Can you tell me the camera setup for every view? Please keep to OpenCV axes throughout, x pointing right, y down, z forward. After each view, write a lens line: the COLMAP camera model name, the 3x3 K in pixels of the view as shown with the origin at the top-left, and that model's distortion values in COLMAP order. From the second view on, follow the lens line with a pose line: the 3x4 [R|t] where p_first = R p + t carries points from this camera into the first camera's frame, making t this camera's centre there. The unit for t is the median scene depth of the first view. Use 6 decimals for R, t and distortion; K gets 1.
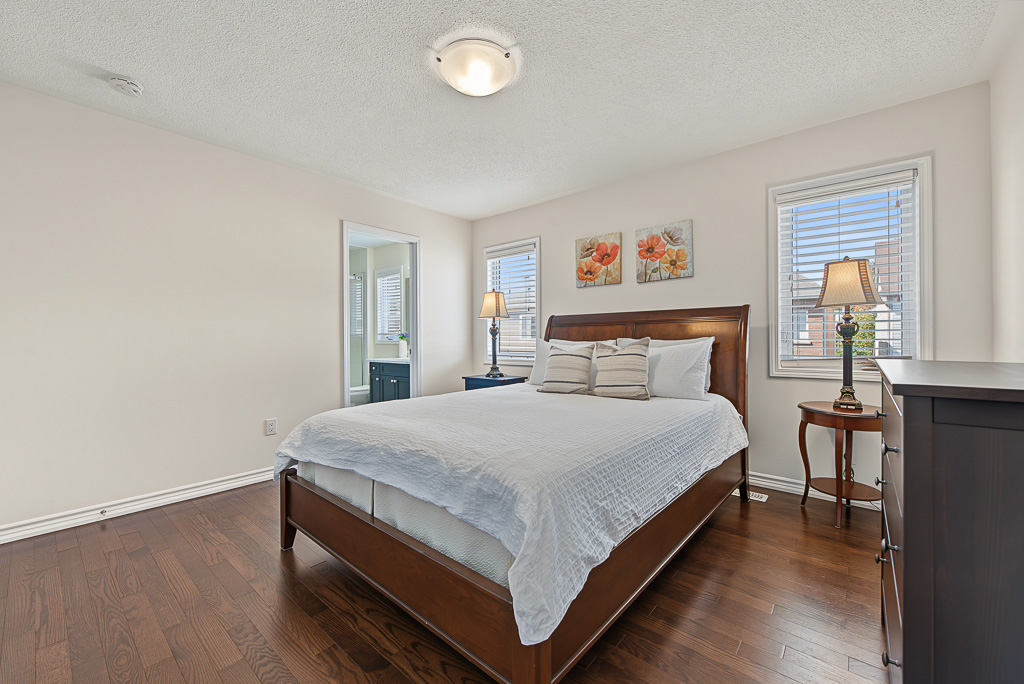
lens RADIAL K [[410.2, 0, 510.7], [0, 410.2, 338.2], [0, 0, 1]] dist [-0.000706, -0.001370]
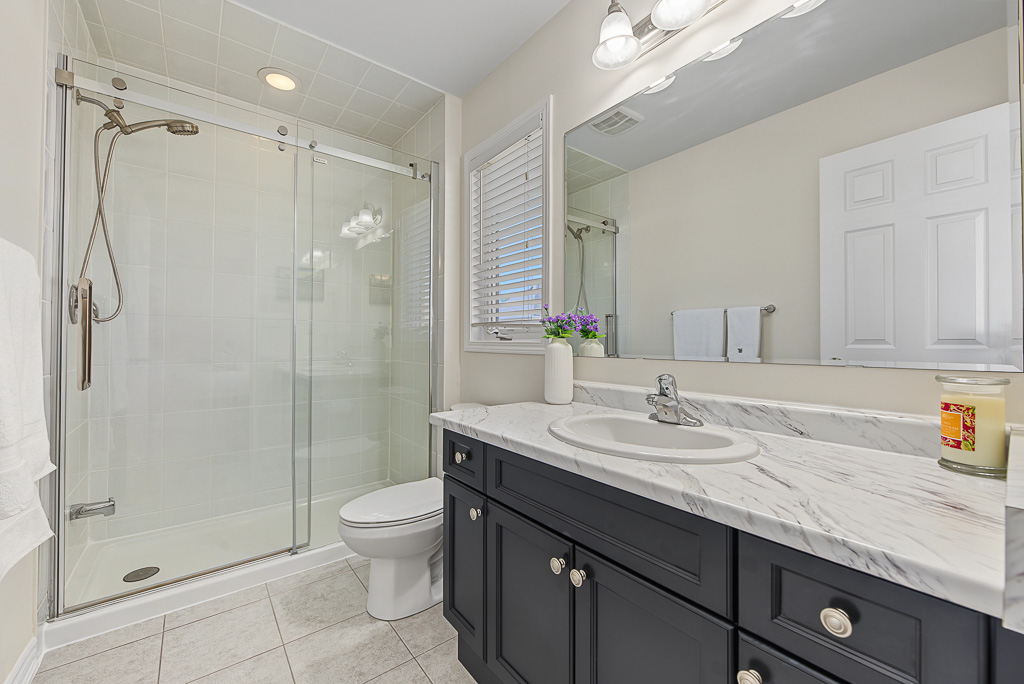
lens RADIAL K [[410.2, 0, 513.0], [0, 410.2, 340.2], [0, 0, 1]] dist [-0.000706, -0.001370]
pose [[0.981634, 0.004532, -0.190719, -0.240315], [-0.004513, 0.999990, 0.000536, 0.004046], [0.190720, 0.000334, 0.981644, 0.718541]]
